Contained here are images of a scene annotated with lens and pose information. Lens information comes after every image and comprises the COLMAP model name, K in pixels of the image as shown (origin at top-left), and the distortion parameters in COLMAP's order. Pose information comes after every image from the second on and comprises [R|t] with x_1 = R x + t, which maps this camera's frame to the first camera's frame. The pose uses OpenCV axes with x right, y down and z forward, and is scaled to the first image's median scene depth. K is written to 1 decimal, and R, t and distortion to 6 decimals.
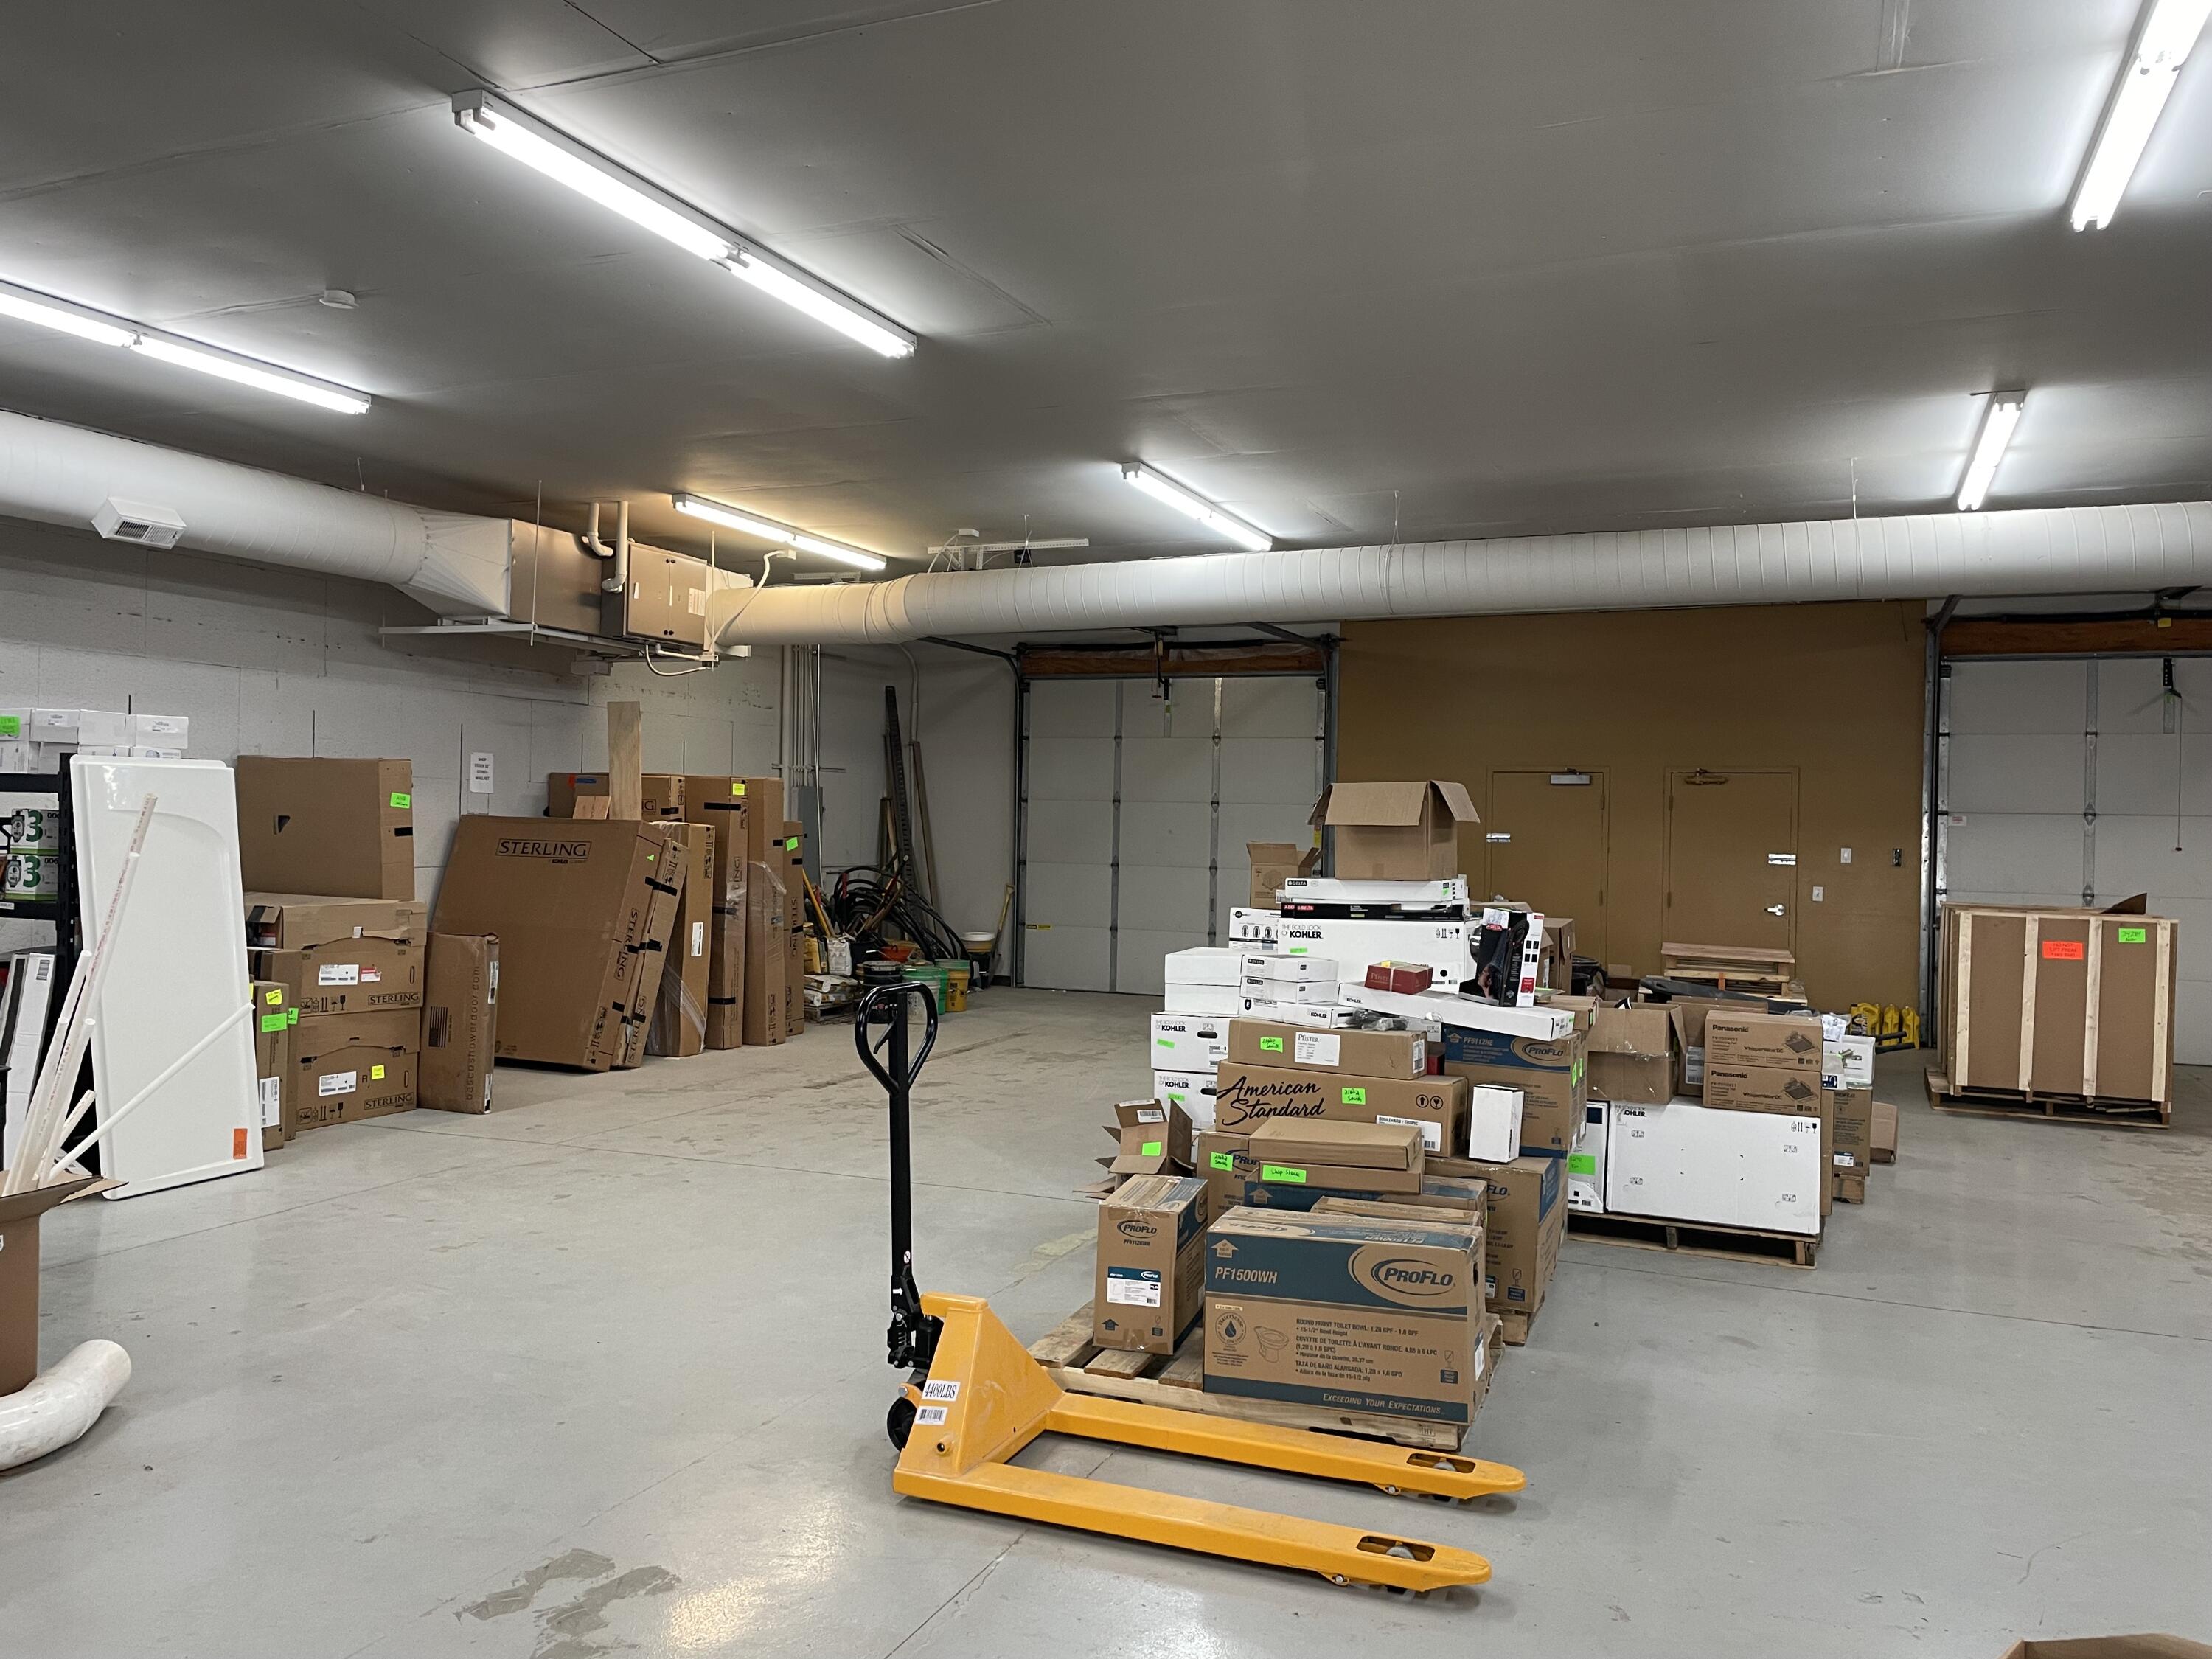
lens RADIAL K [[1662.6, 0, 1102.5], [0, 1662.6, 825.6], [0, 0, 1]] dist [0.072550, -0.096950]
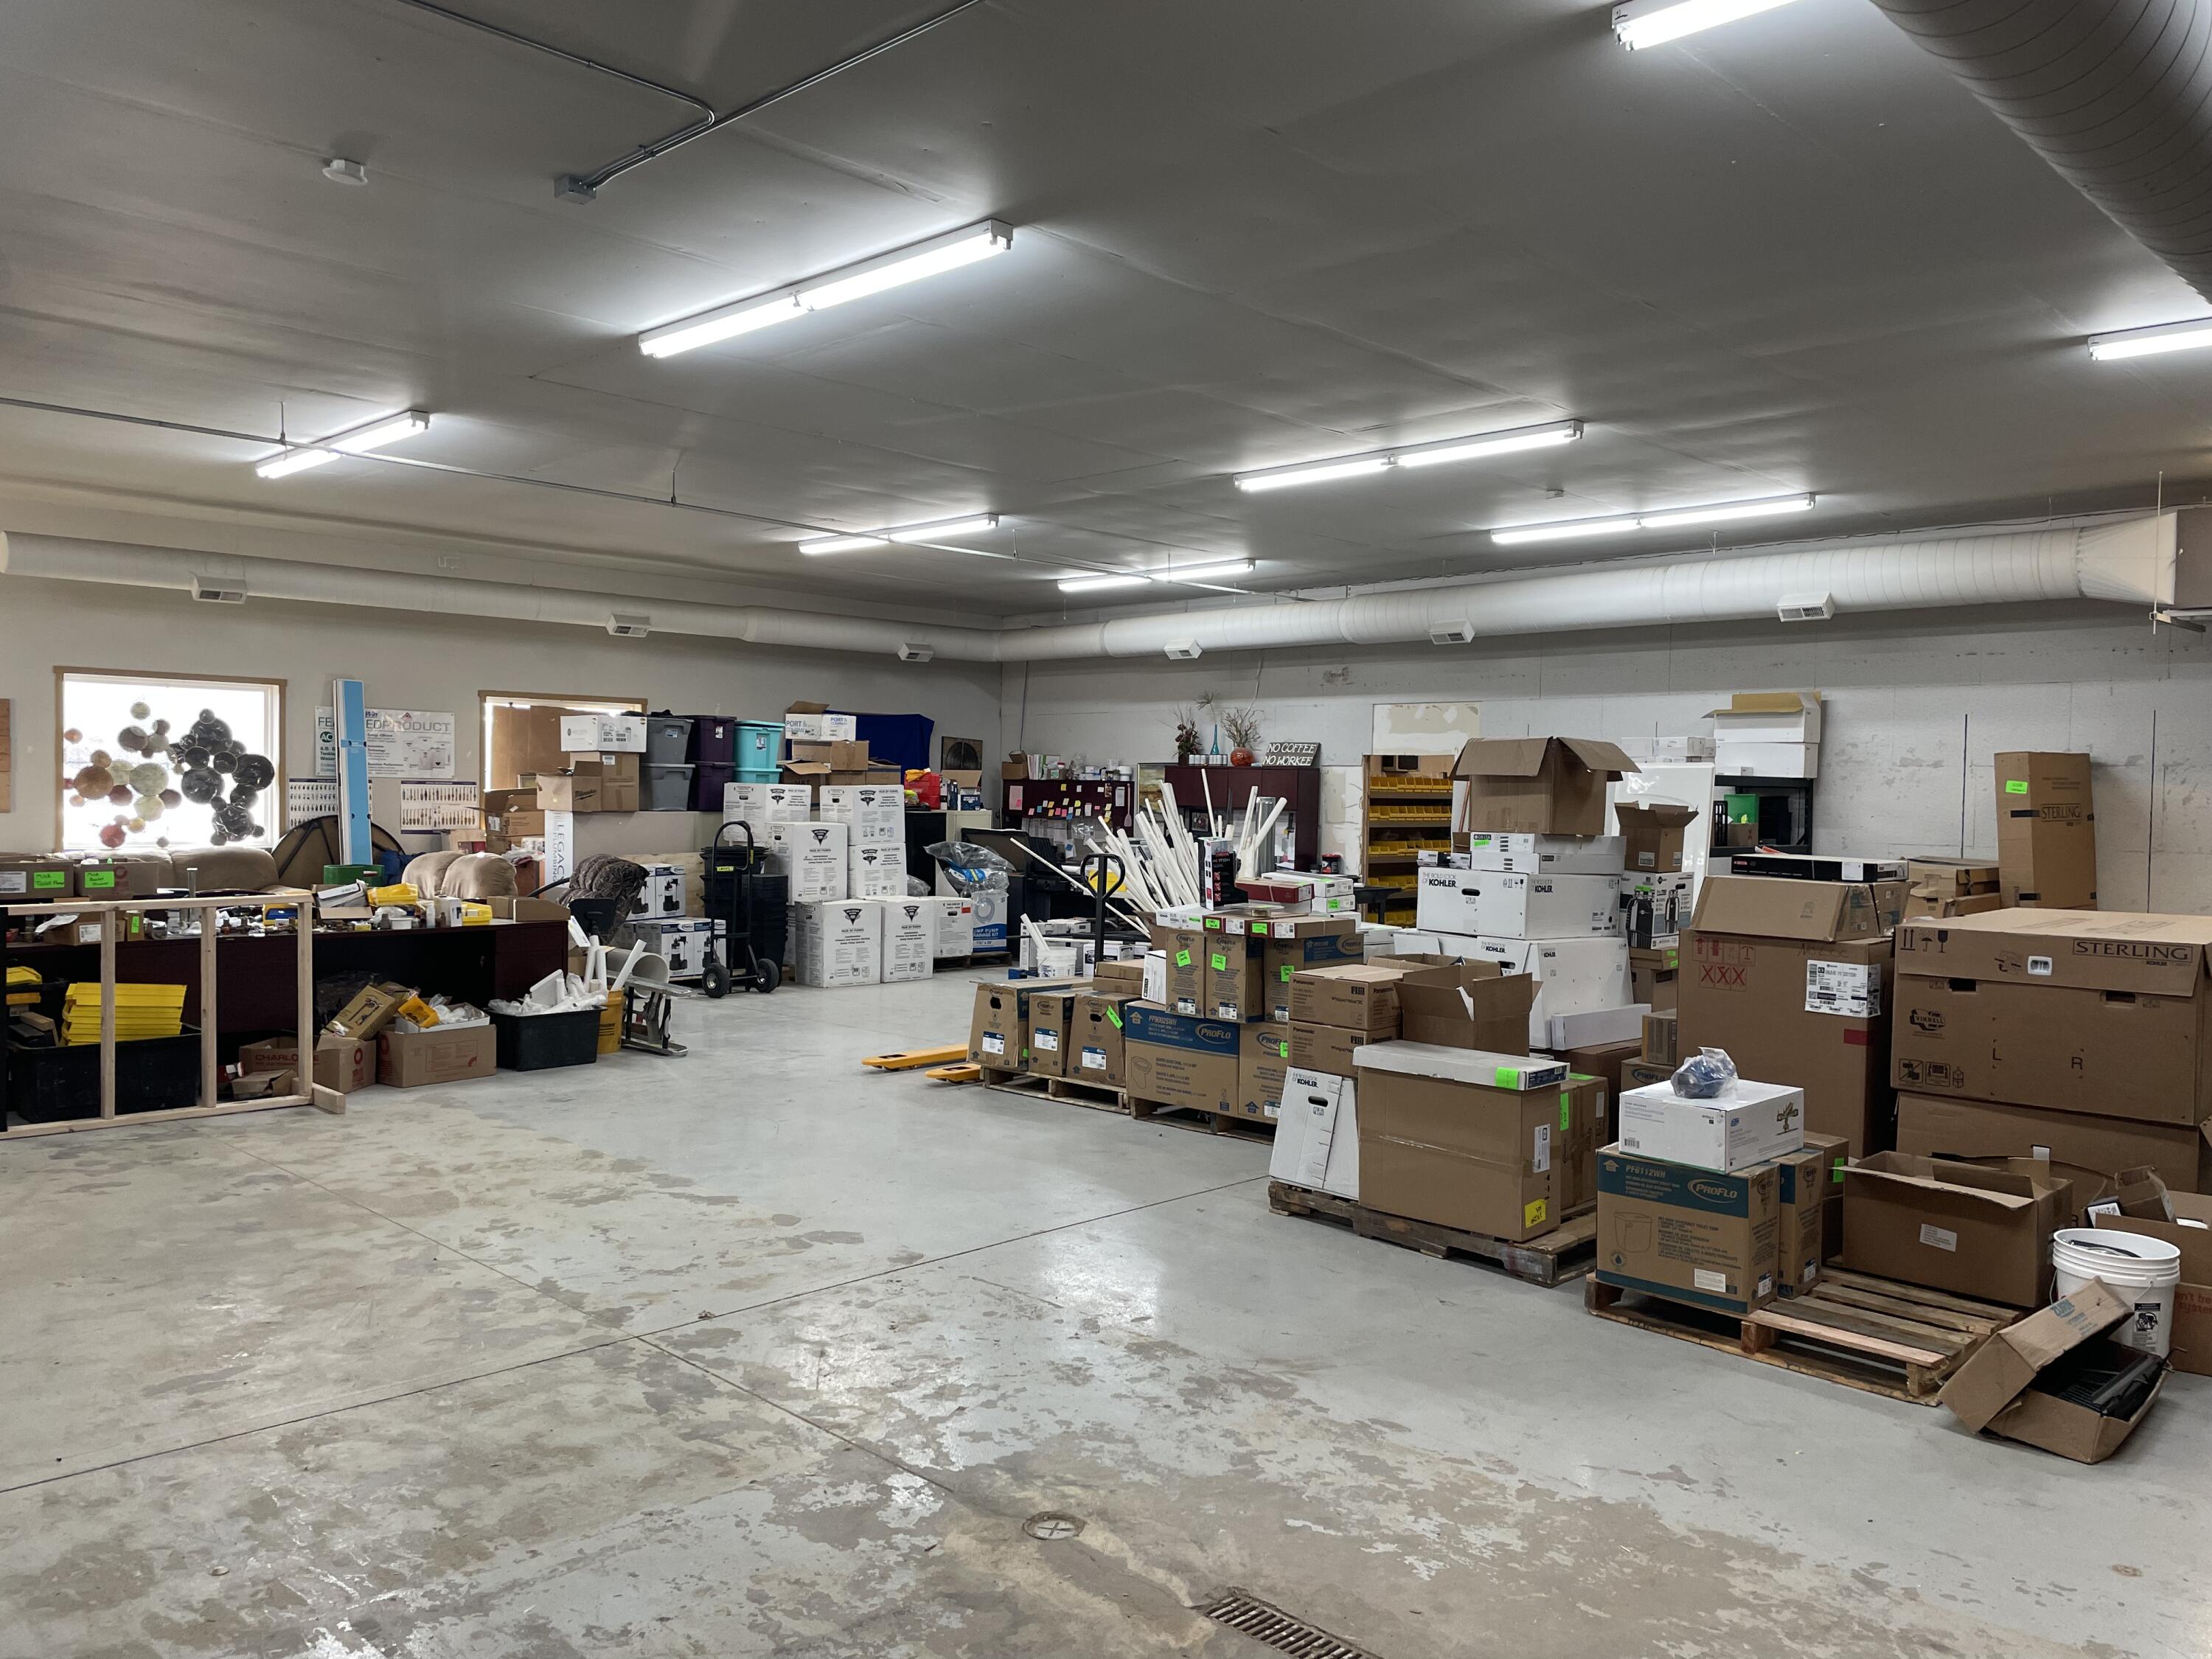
lens RADIAL K [[1662.3, 0, 1116.9], [0, 1662.3, 838.3], [0, 0, 1]] dist [0.099932, -0.133248]
pose [[-0.352262, 0.003750, -0.935894, 1.567725], [-0.023672, 0.999636, 0.012916, 0.034923], [0.935602, 0.026704, -0.352045, 1.427506]]
